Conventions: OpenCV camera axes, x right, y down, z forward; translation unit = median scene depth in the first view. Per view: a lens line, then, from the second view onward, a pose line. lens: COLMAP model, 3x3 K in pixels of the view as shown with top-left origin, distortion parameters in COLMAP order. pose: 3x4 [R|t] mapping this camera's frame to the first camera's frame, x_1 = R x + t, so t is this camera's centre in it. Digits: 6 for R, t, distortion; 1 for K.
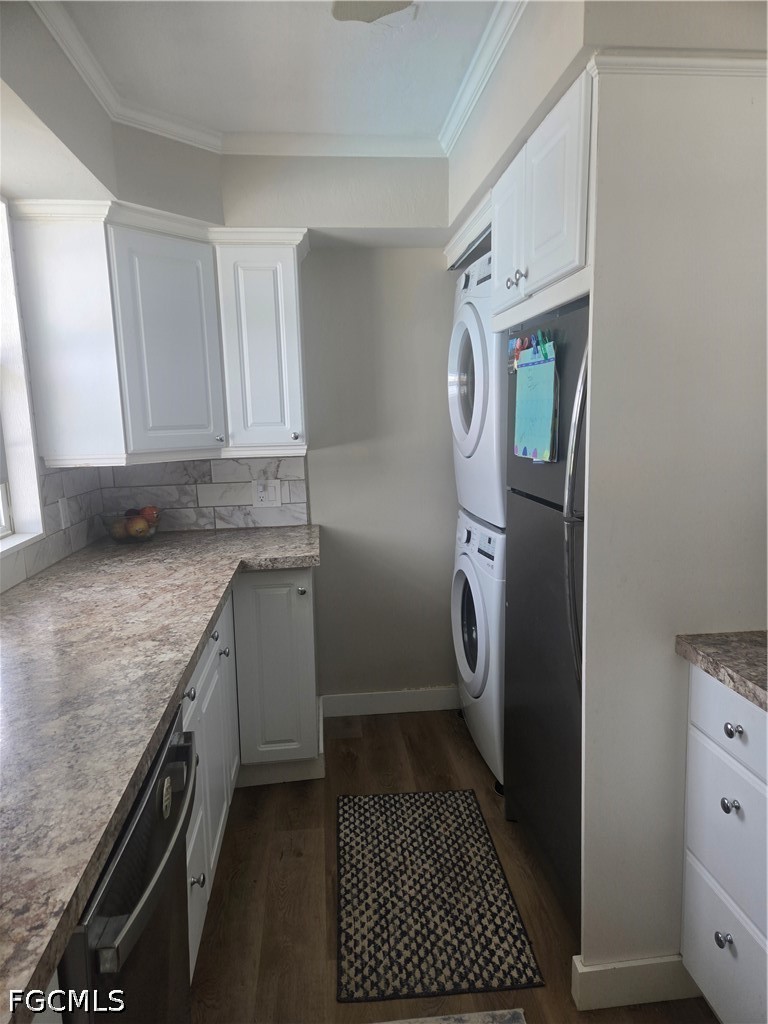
lens RADIAL K [[689.7, 0, 390.7], [0, 689.7, 518.5], [0, 0, 1]] dist [0.073796, -0.048051]
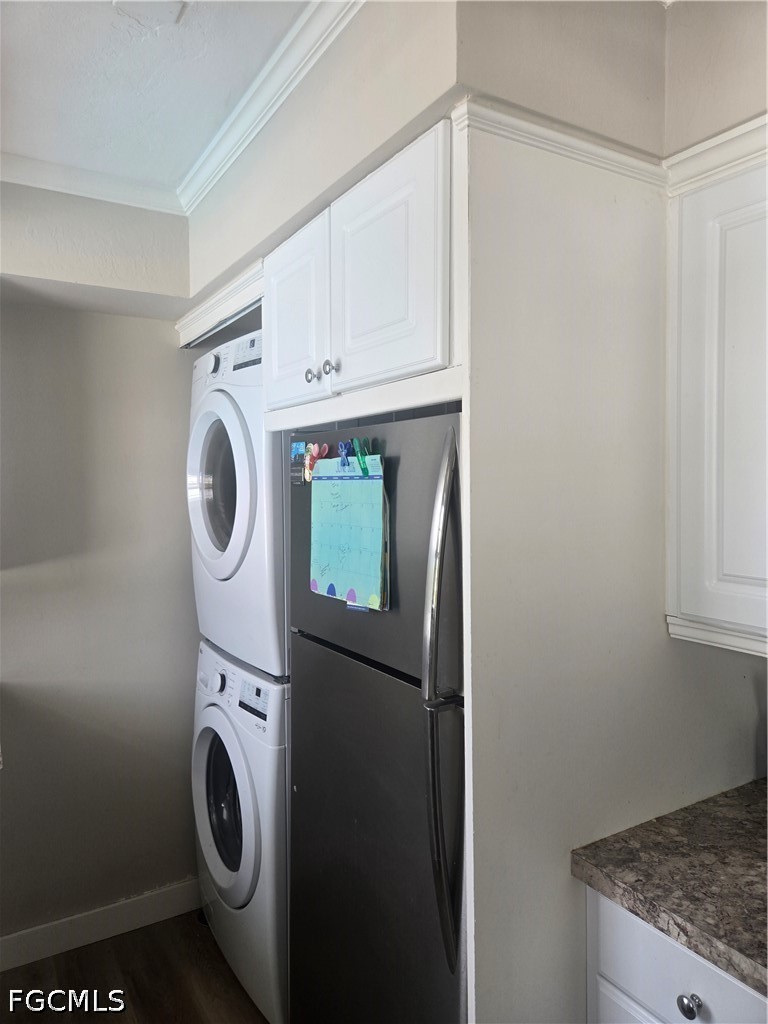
lens RADIAL K [[689.7, 0, 373.4], [0, 689.7, 506.2], [0, 0, 1]] dist [0.073796, -0.048051]
pose [[0.909357, 0.003197, 0.416005, -0.065230], [0.050482, 0.991733, -0.117973, -0.079377], [-0.412943, 0.128281, 0.901677, 0.236588]]
